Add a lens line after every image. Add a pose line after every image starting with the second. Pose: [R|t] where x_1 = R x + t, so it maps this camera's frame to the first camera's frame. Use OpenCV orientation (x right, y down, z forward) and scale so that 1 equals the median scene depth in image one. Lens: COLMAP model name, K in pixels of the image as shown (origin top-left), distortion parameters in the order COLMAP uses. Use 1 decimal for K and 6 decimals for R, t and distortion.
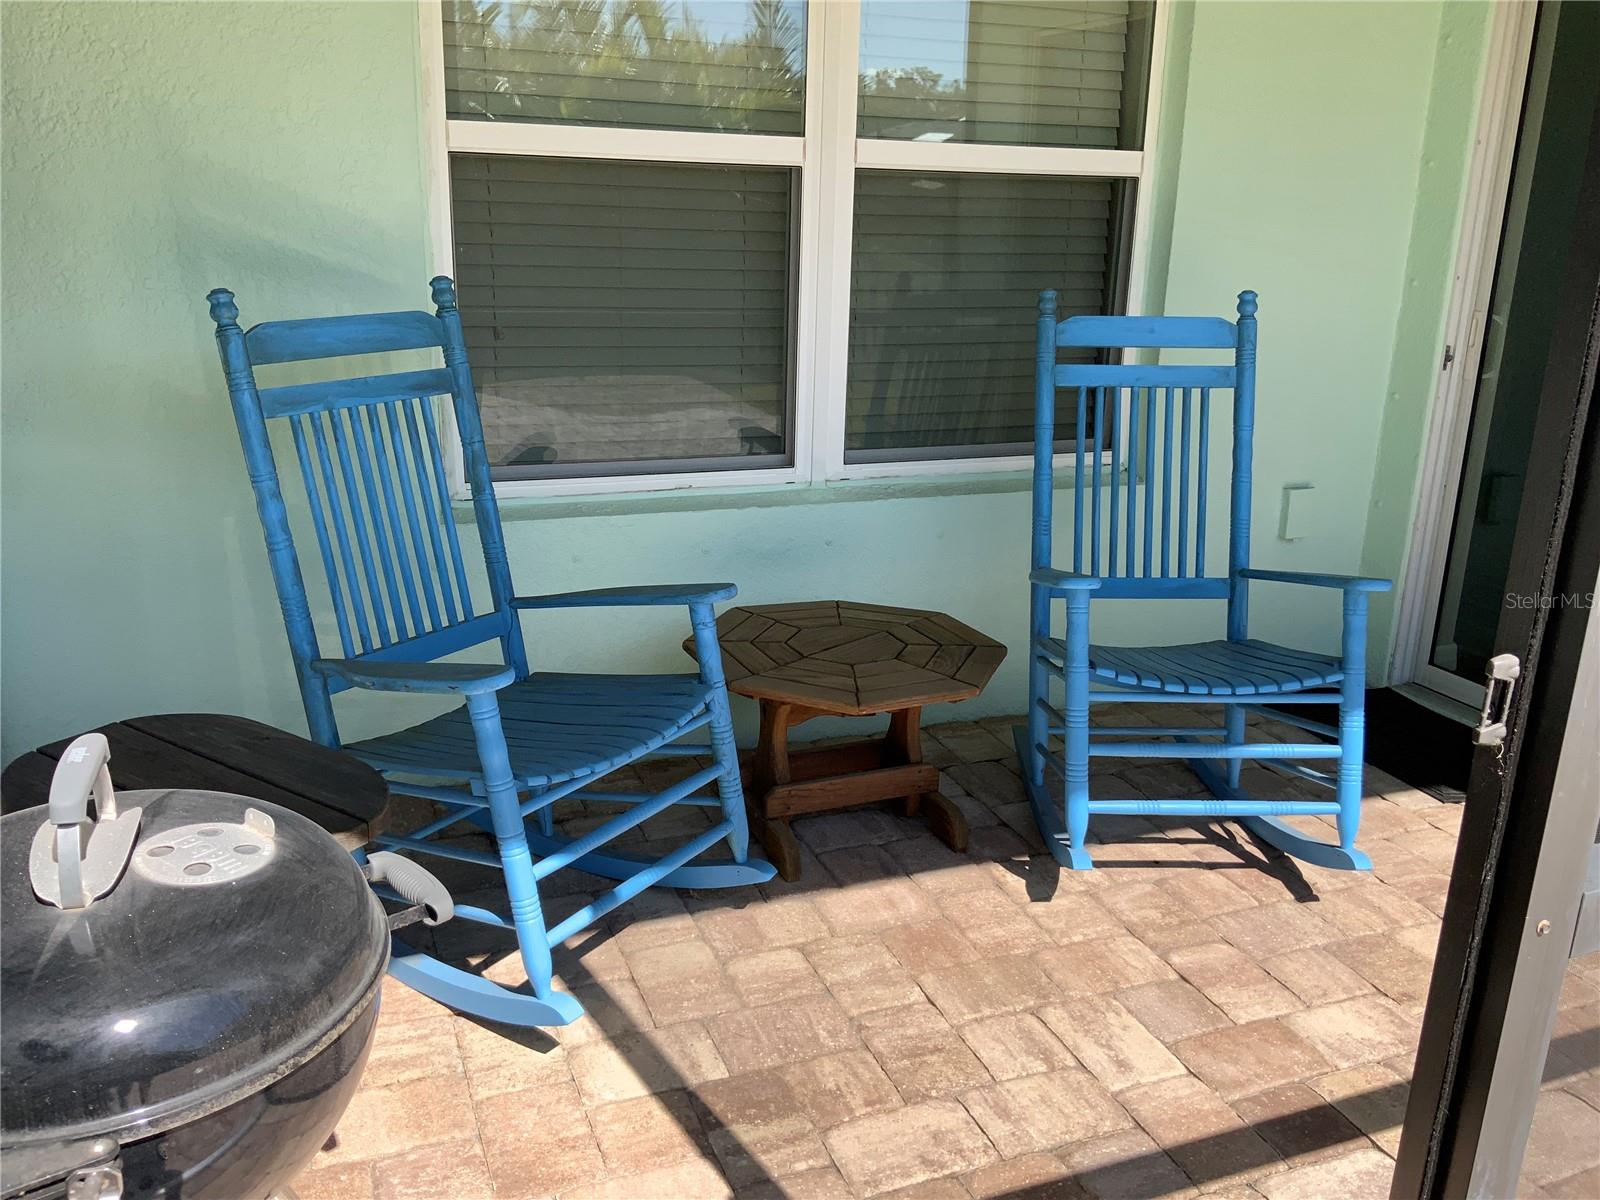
lens RADIAL K [[1314.0, 0, 795.6], [0, 1314.0, 596.4], [0, 0, 1]] dist [0.094368, -0.179427]
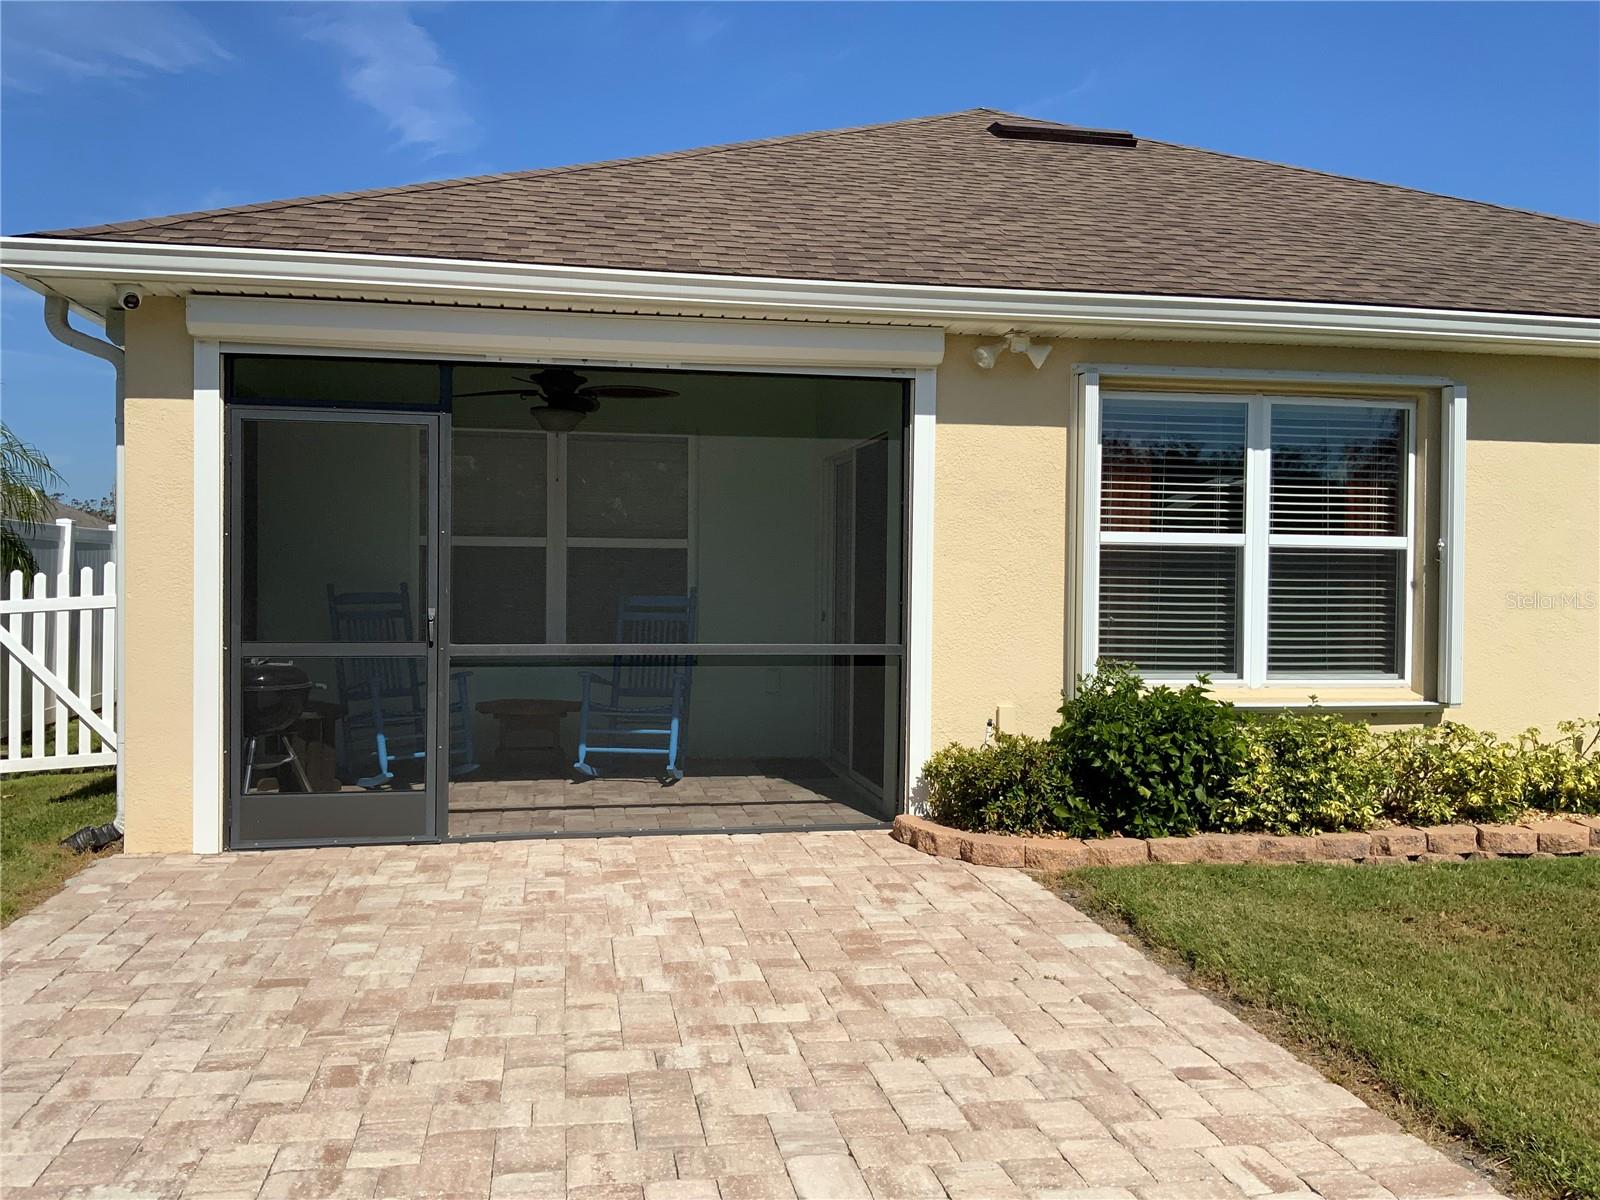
lens RADIAL K [[1314.0, 0, 795.6], [0, 1314.0, 596.4], [0, 0, 1]] dist [0.094368, -0.179427]
pose [[0.980491, -0.011582, -0.196225, 1.128373], [-0.041144, 0.964057, -0.262491, 0.521025], [0.192212, 0.265443, 0.944772, -1.611329]]
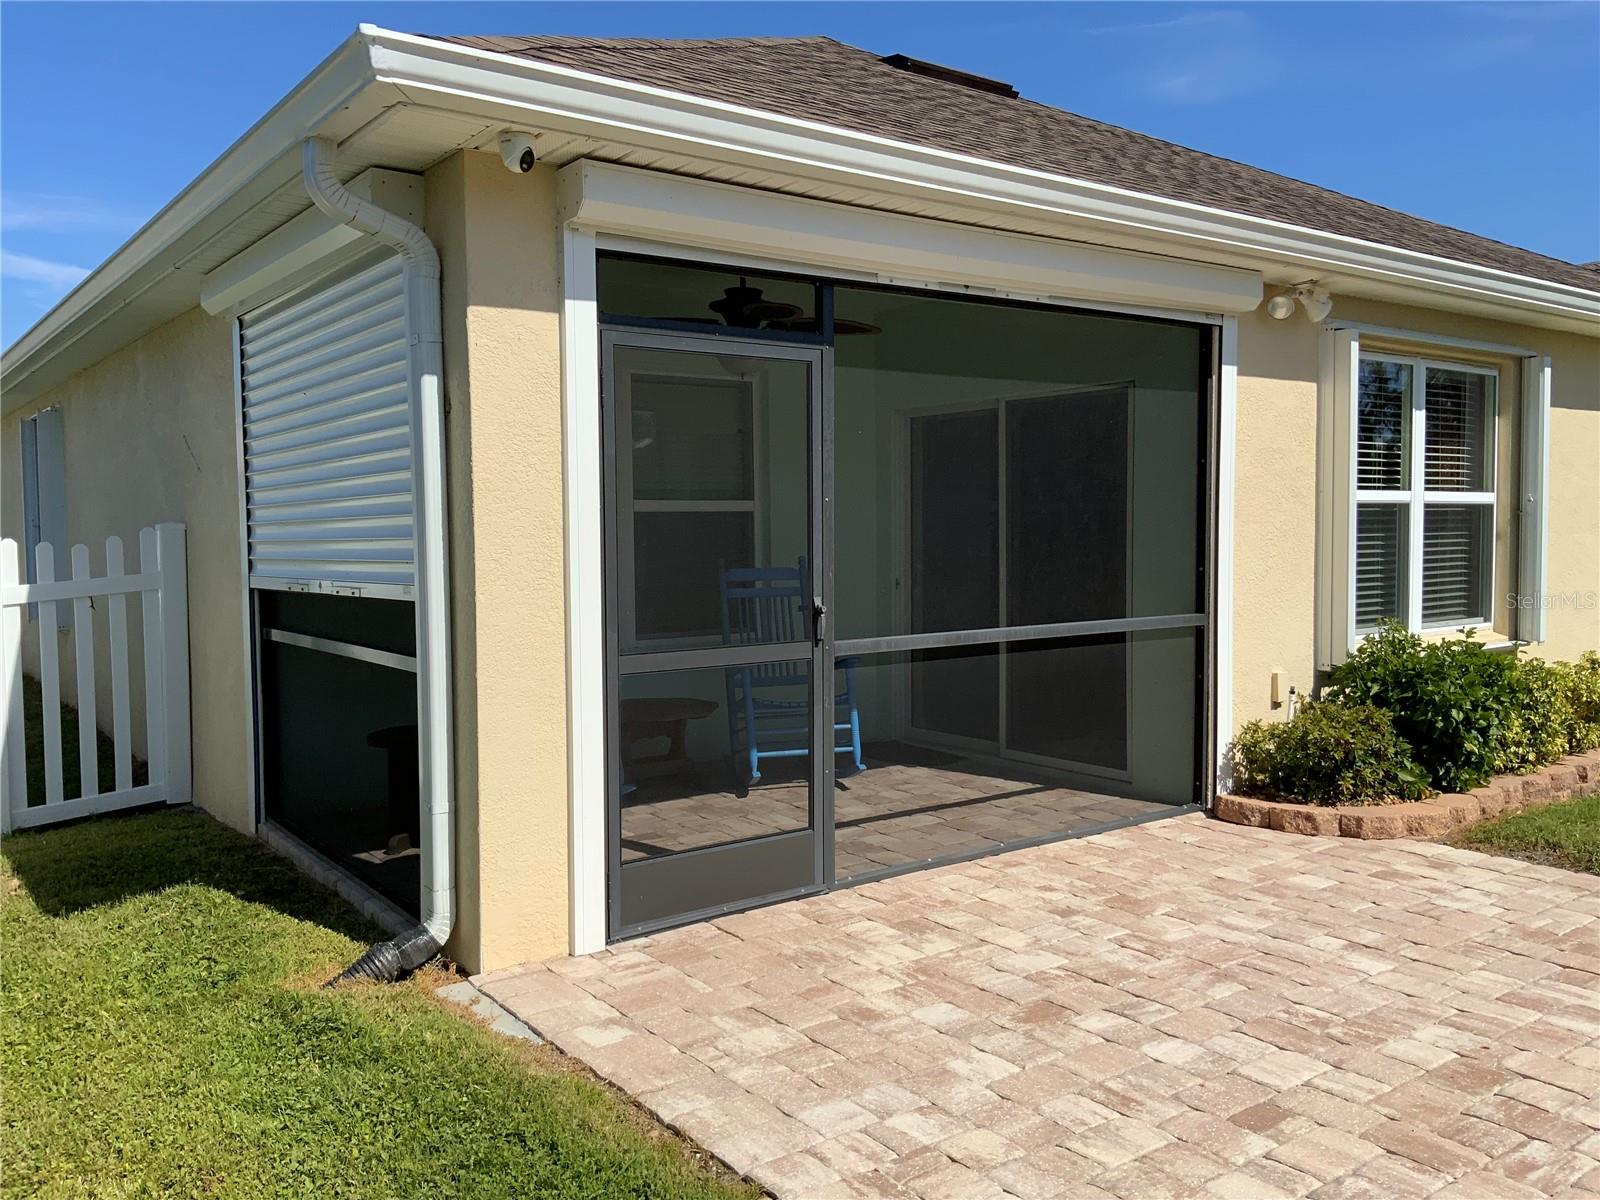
lens RADIAL K [[1314.0, 0, 795.6], [0, 1314.0, 596.4], [0, 0, 1]] dist [0.094368, -0.179427]
pose [[0.965519, -0.047983, 0.255873, -0.293183], [0.103780, 0.972335, -0.209269, 0.350482], [-0.238753, 0.228608, 0.943788, -1.271140]]
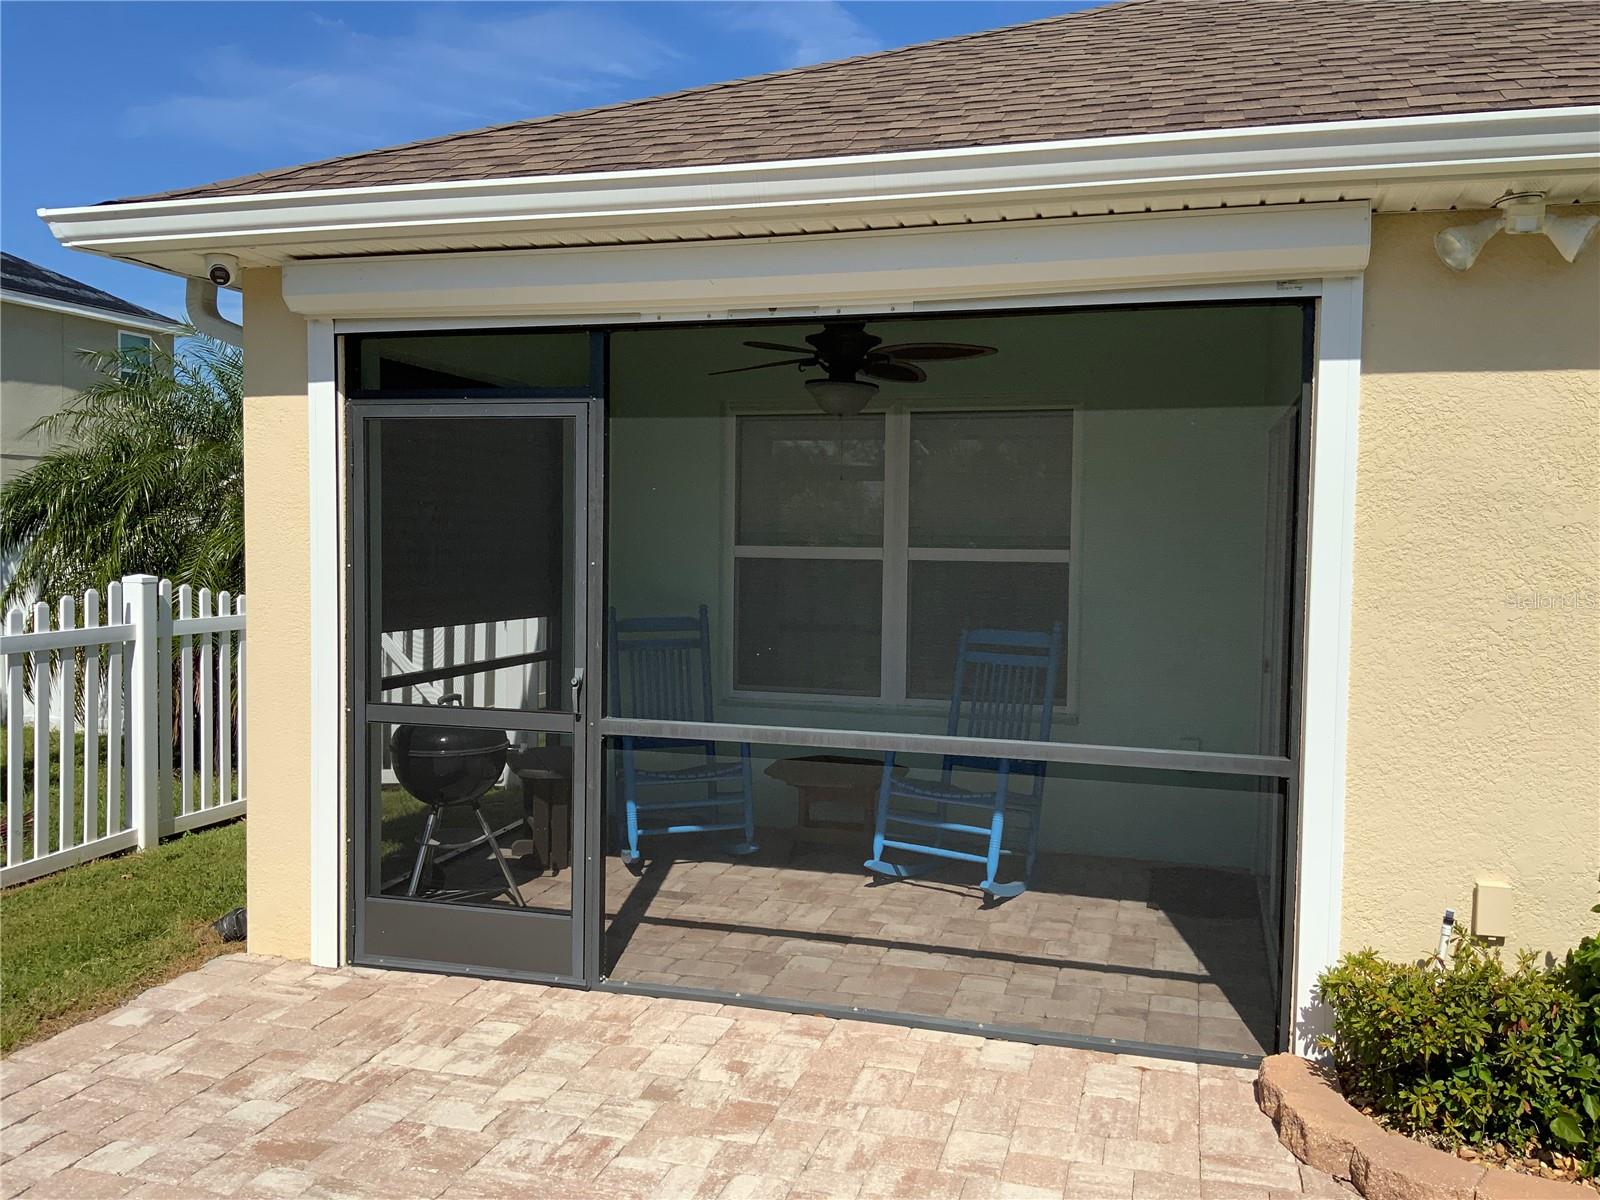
lens RADIAL K [[1314.0, 0, 795.6], [0, 1314.0, 596.4], [0, 0, 1]] dist [0.094368, -0.179427]
pose [[0.789762, 0.014770, -0.613235, 1.281075], [-0.165527, 0.967756, -0.189867, 0.179898], [0.590657, 0.251457, 0.766742, -0.775850]]
